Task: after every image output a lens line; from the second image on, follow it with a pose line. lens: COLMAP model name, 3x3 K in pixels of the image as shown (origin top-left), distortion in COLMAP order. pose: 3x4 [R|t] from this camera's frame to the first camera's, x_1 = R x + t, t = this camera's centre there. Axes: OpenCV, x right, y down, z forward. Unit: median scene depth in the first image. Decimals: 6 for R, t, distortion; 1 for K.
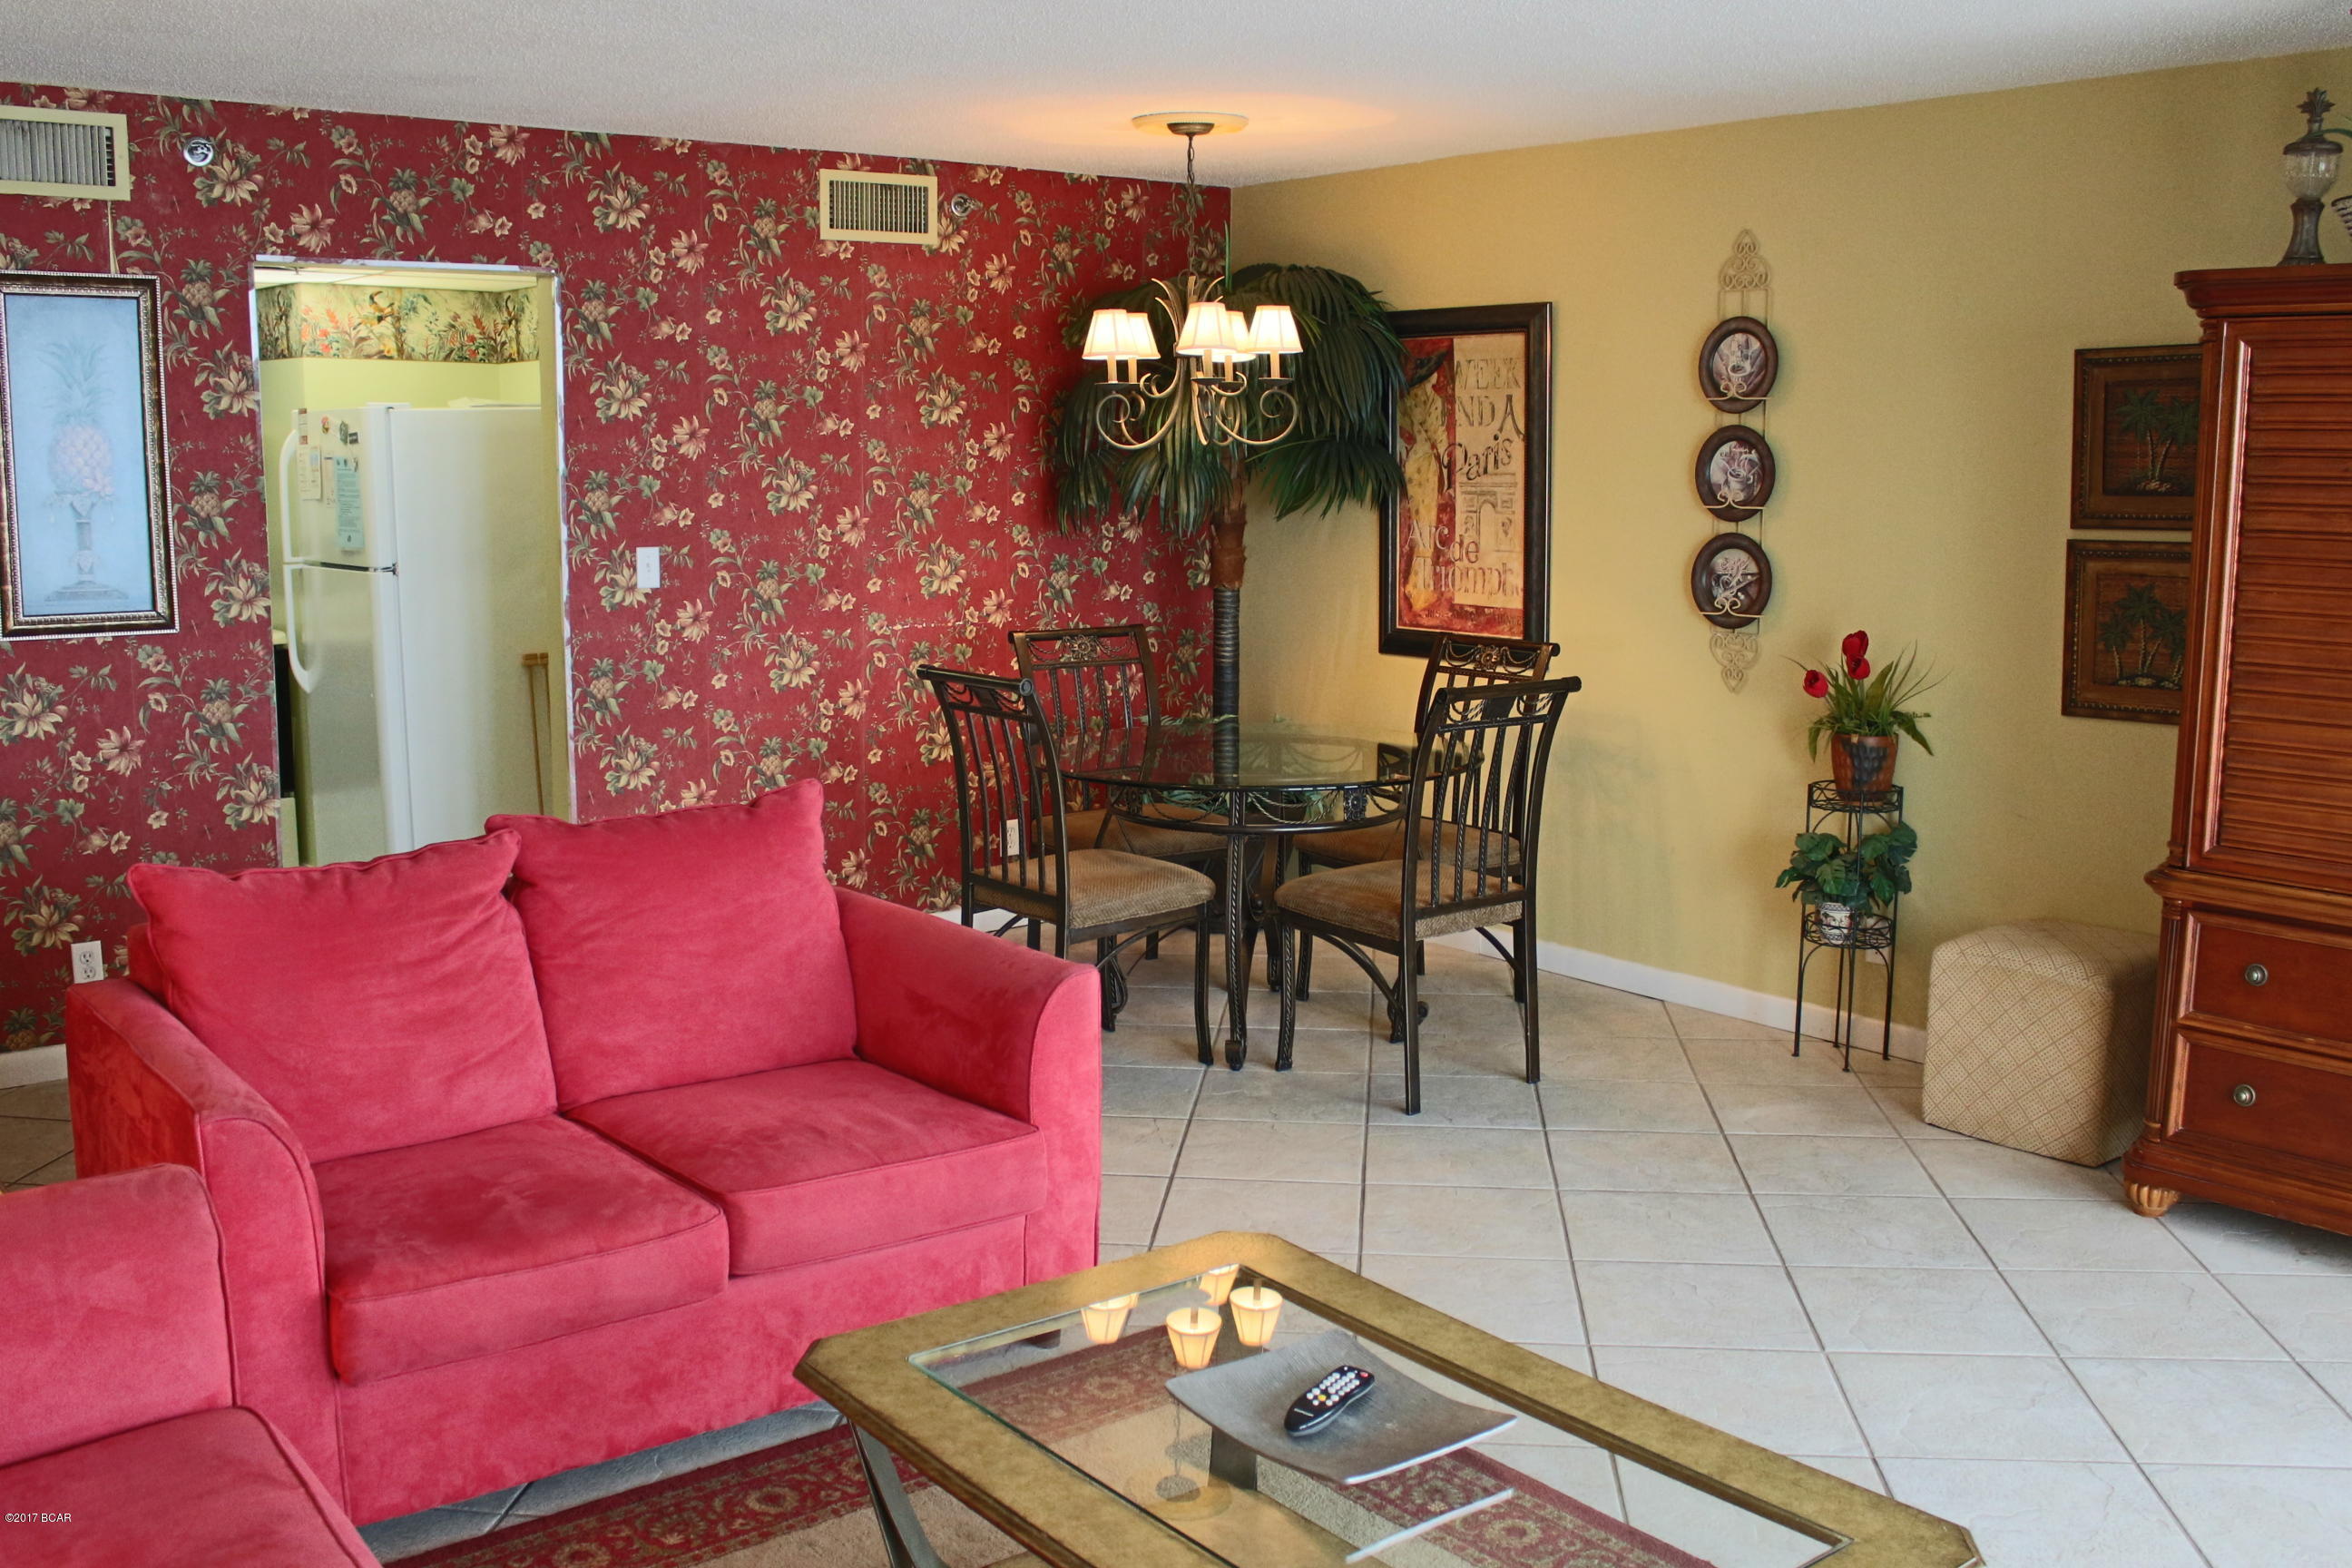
lens RADIAL K [[2174.8, 0, 1176.0], [0, 2174.8, 784.0], [0, 0, 1]] dist [-0.159300, 0.138432]
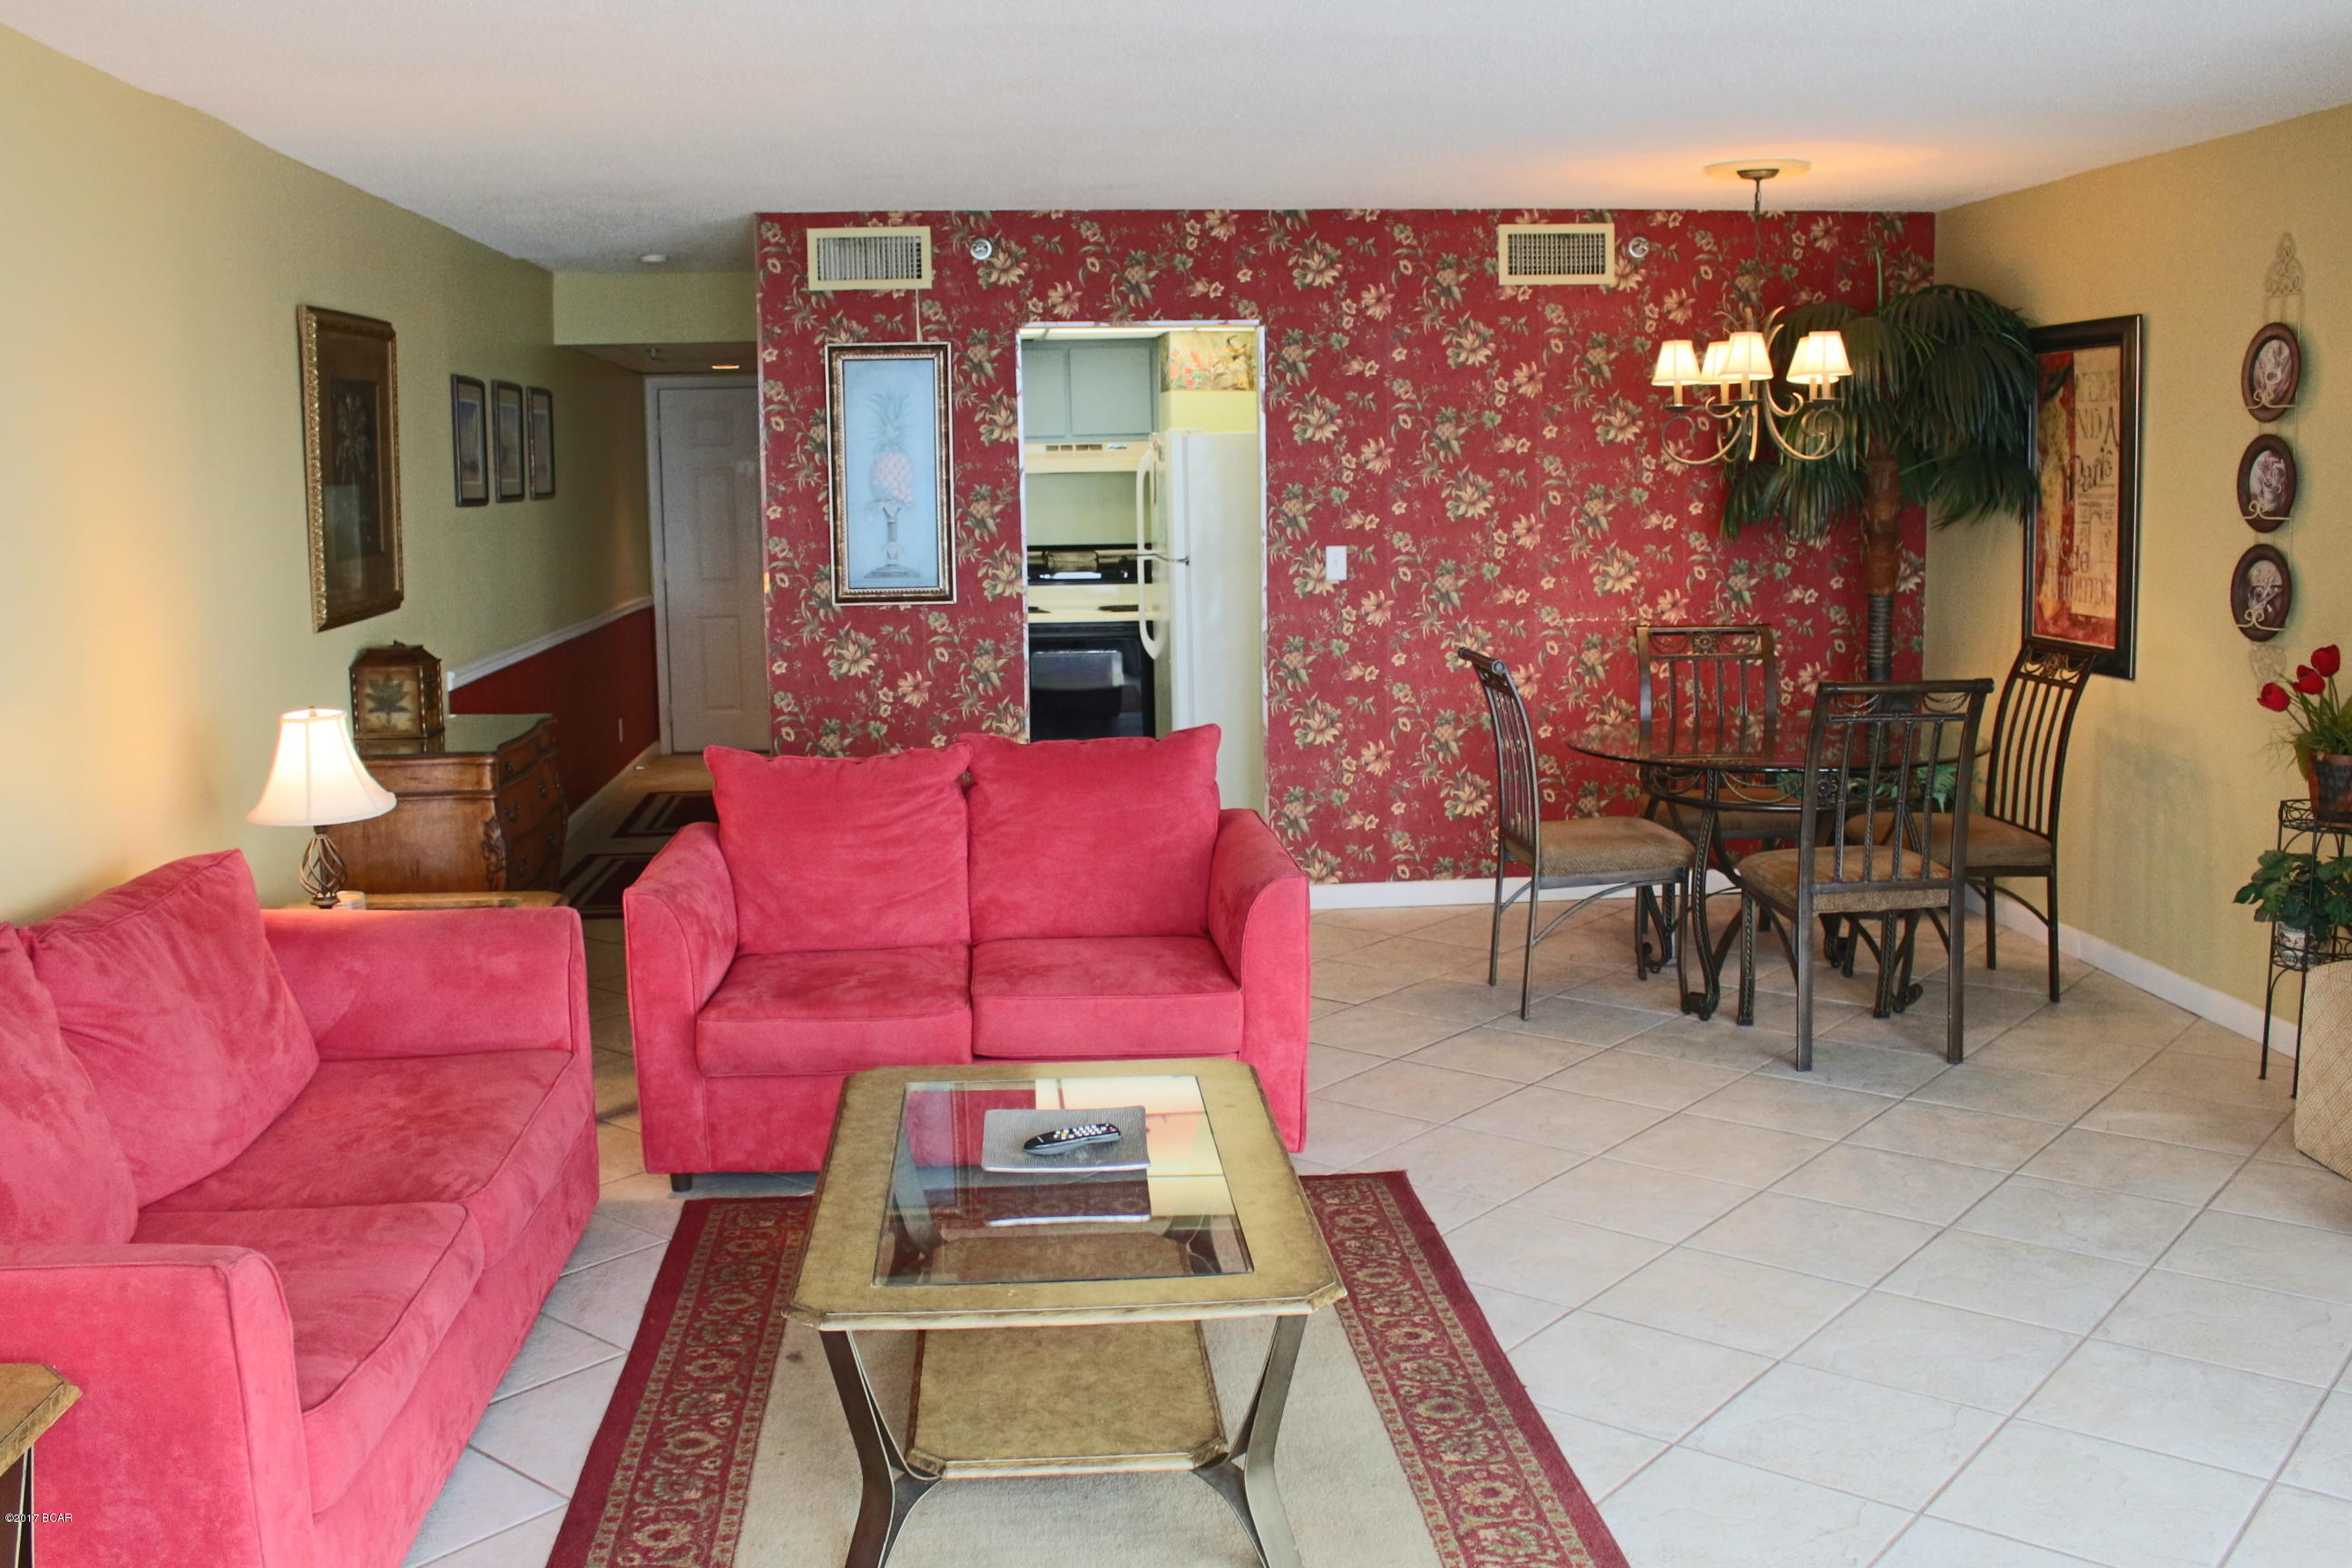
lens RADIAL K [[2174.8, 0, 1176.0], [0, 2174.8, 784.0], [0, 0, 1]] dist [-0.159300, 0.138432]
pose [[0.831078, 0.065627, -0.552271, 0.385457], [-0.067066, 0.997593, 0.017622, 0.008897], [0.552098, 0.022394, 0.833479, -0.072105]]
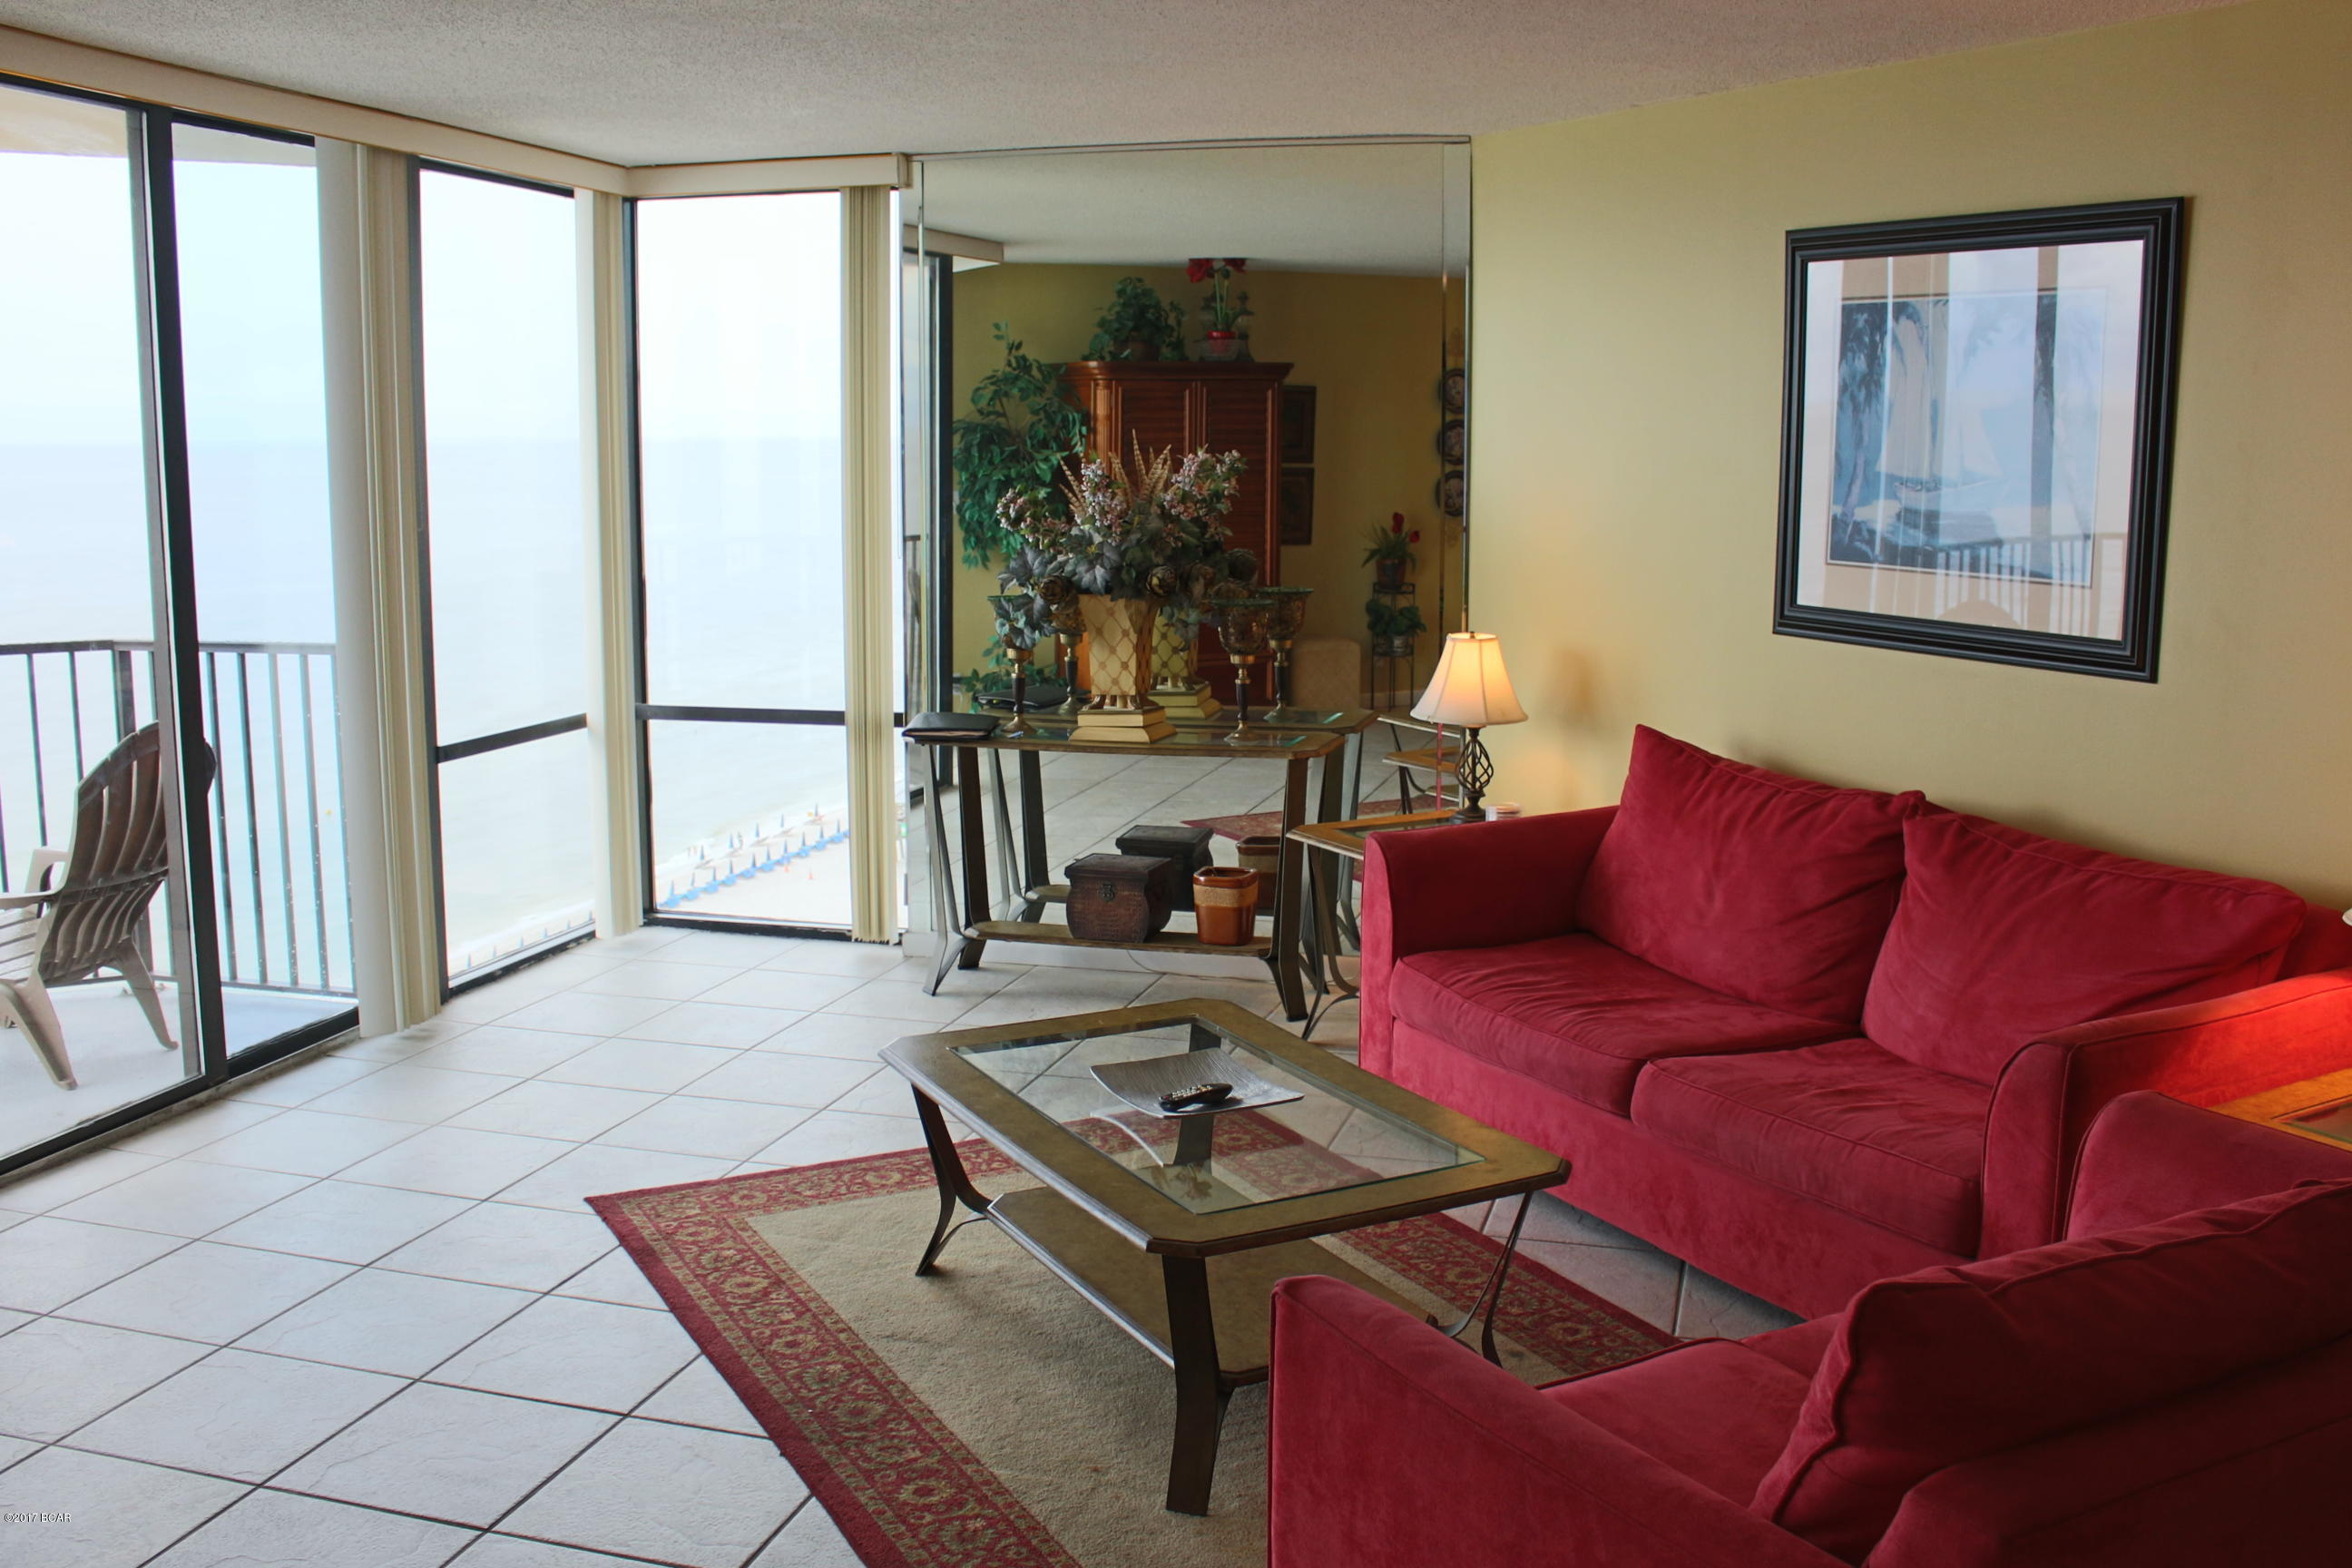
lens RADIAL K [[2174.8, 0, 1176.0], [0, 2174.8, 784.0], [0, 0, 1]] dist [-0.159300, 0.138432]
pose [[-0.983616, -0.037890, 0.176249, -0.073412], [0.018629, 0.951067, 0.308424, -0.165314], [-0.179311, 0.306654, -0.934779, 0.997216]]
